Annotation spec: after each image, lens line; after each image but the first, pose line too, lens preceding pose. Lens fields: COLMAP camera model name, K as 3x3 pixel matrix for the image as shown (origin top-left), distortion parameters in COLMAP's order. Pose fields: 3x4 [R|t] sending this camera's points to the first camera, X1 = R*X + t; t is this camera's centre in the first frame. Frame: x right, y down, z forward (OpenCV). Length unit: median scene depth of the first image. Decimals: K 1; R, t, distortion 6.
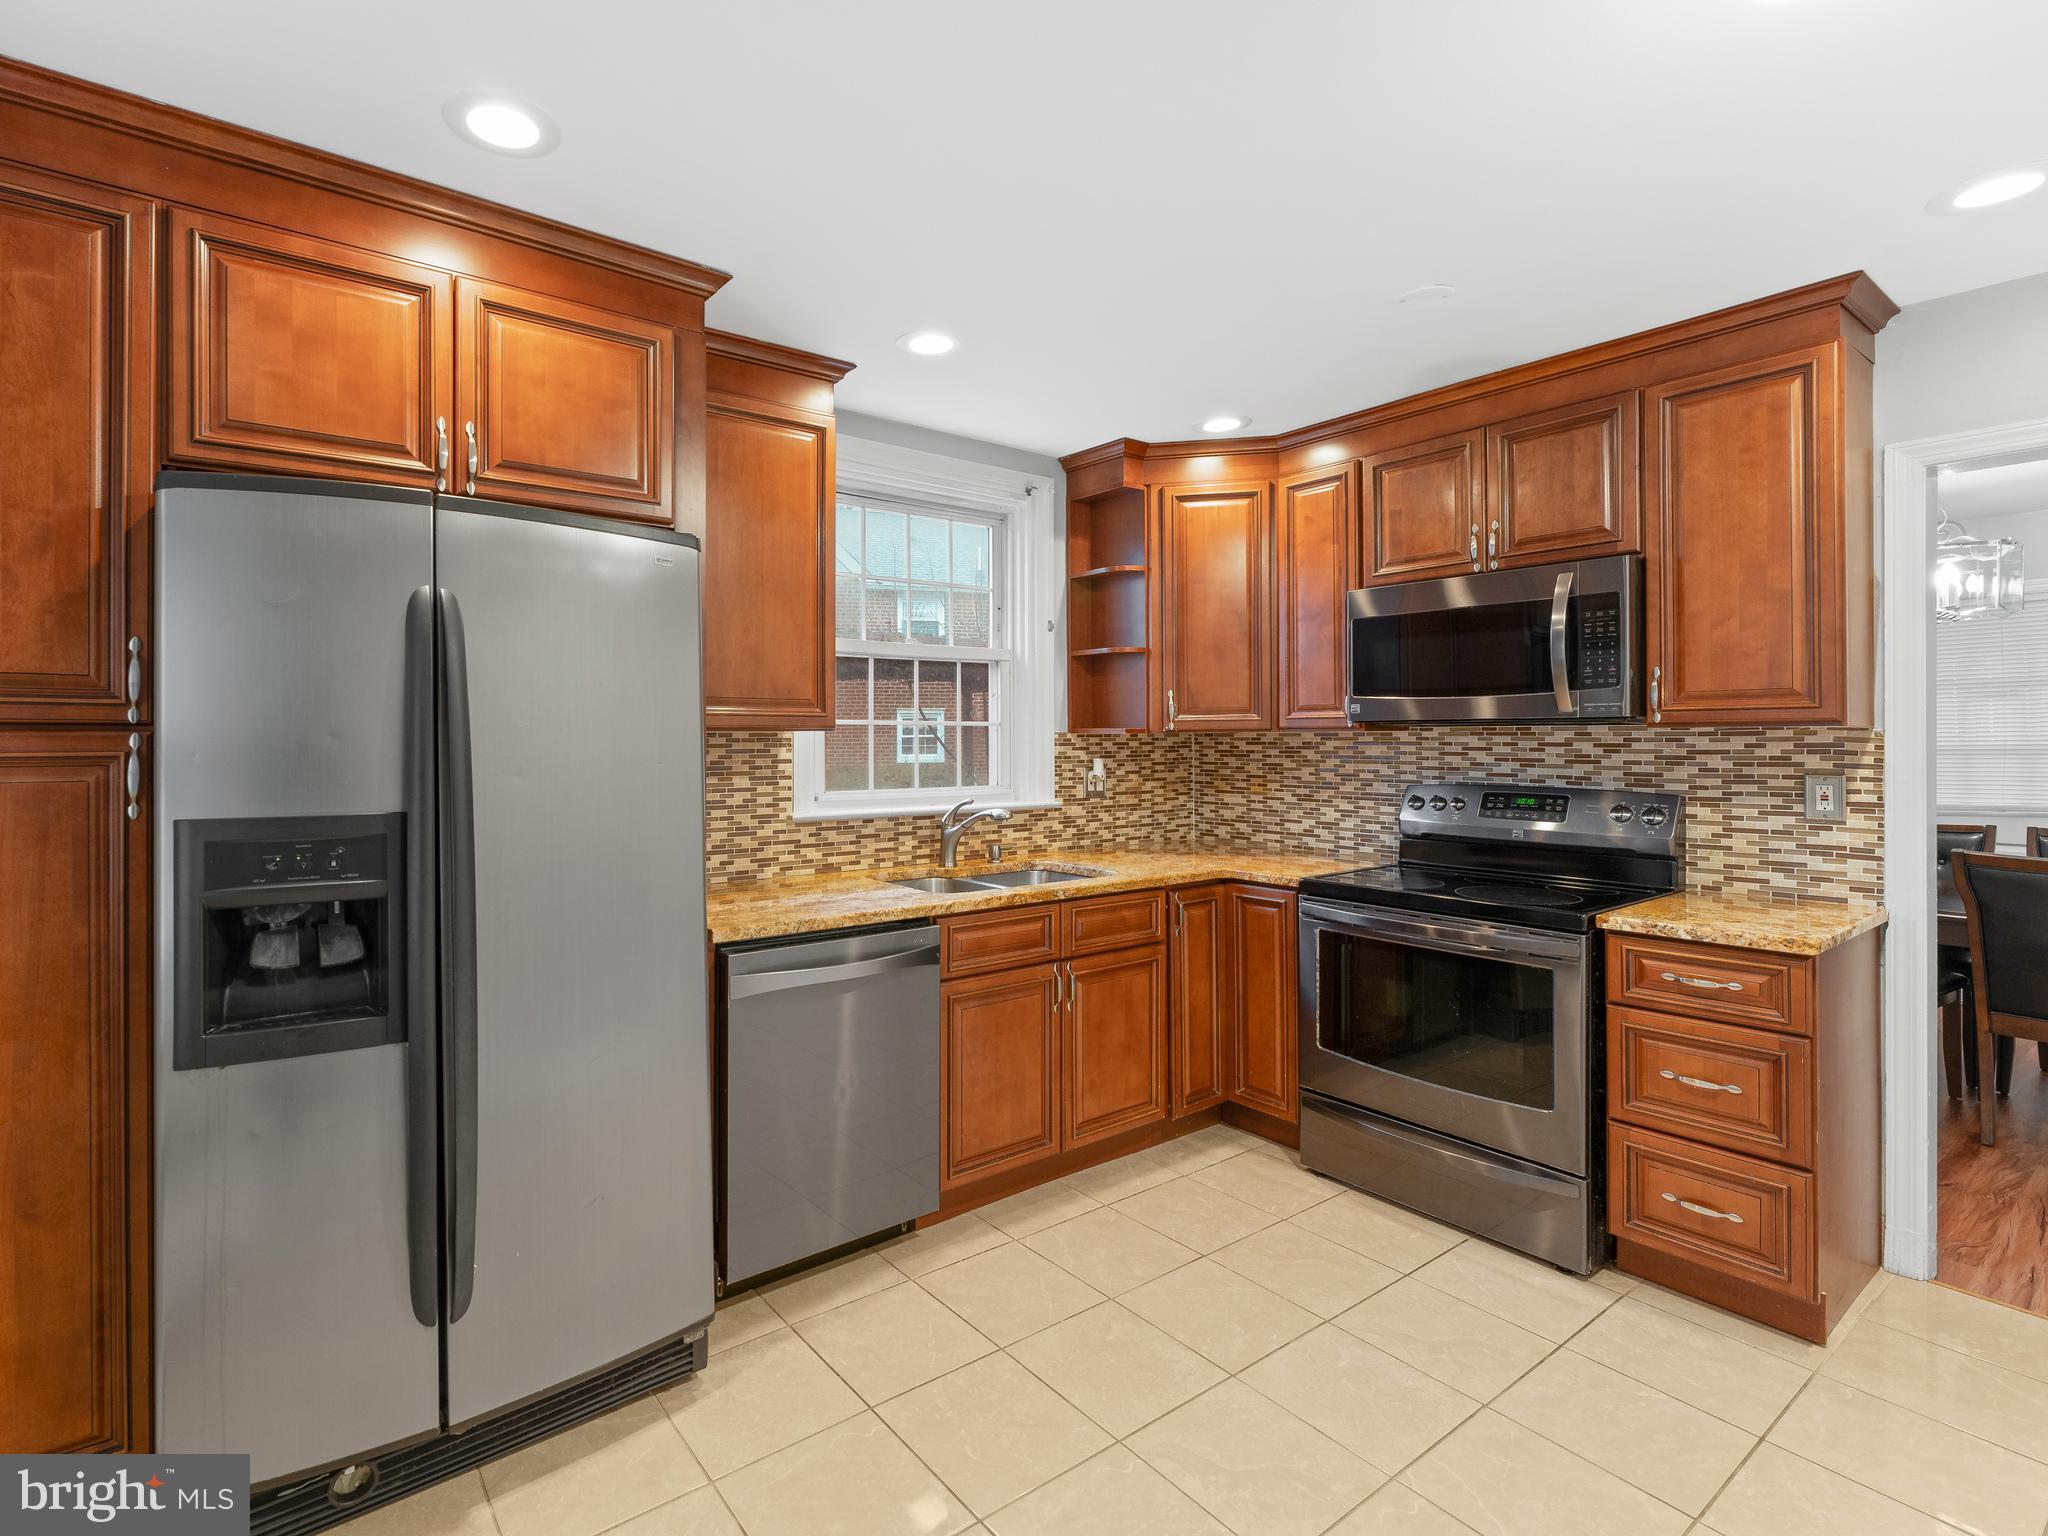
lens RADIAL K [[1019.1, 0, 1040.2], [0, 1019.1, 731.7], [0, 0, 1]] dist [-0.001914, -0.001348]
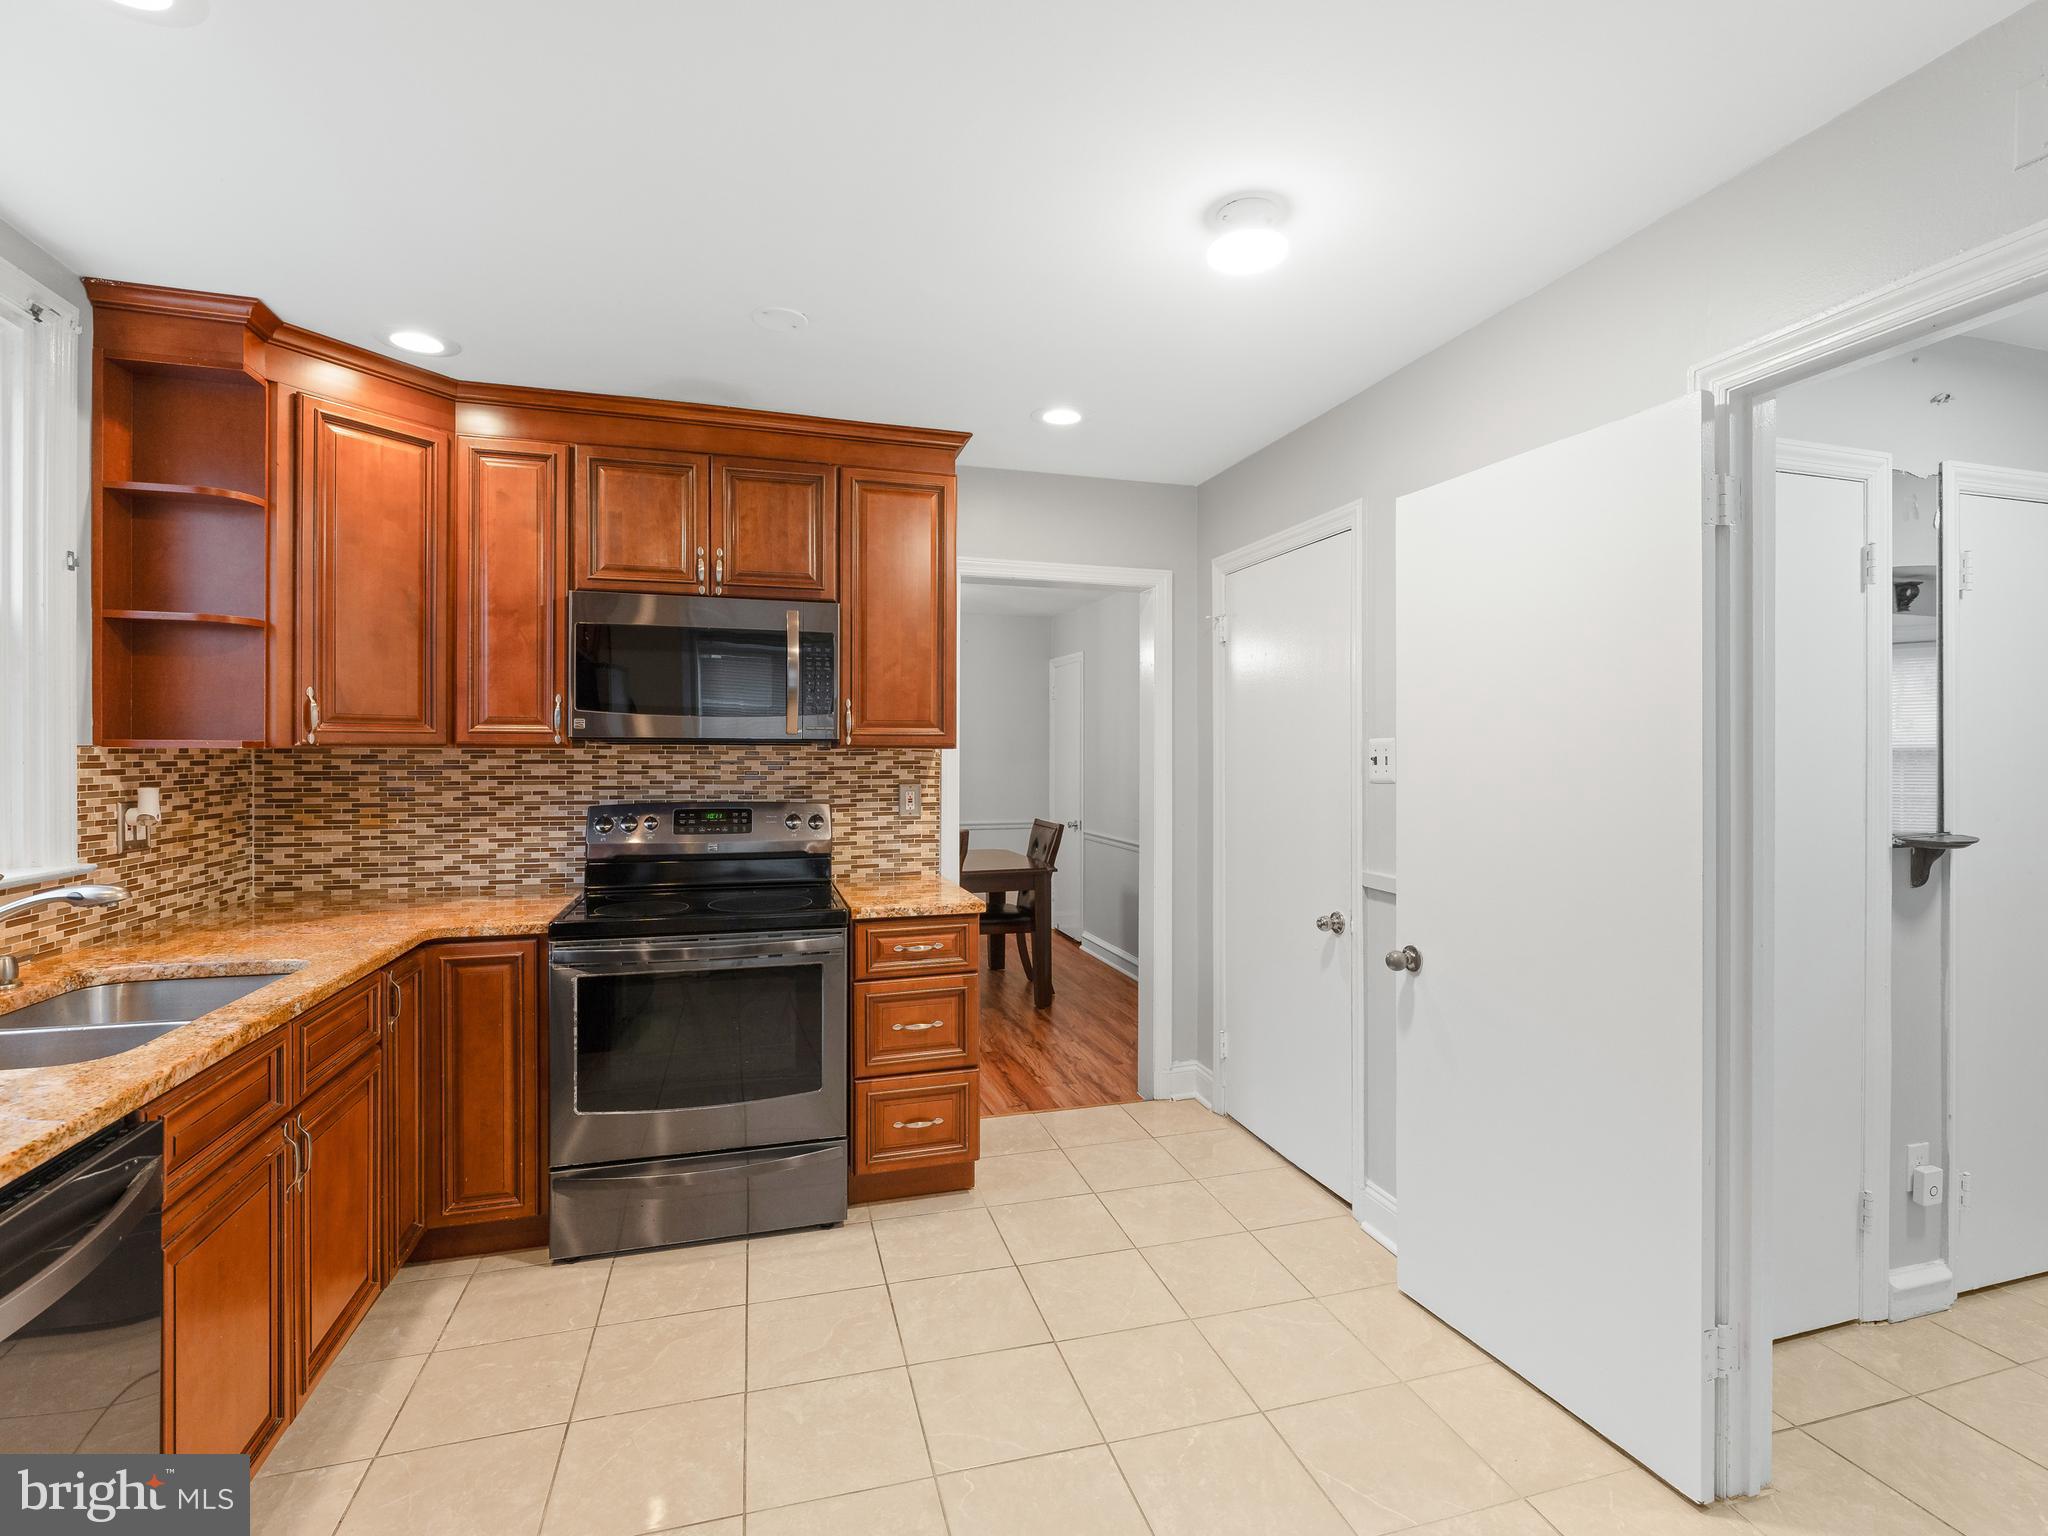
lens RADIAL K [[915.1, 0, 1023.7], [0, 915.1, 751.6], [0, 0, 1]] dist [-0.002893, -0.000925]
pose [[0.390445, 0.007029, 0.920599, -0.304281], [-0.009537, 0.999948, -0.003590, 0.001387], [-0.920577, -0.007378, 0.390492, 0.359550]]
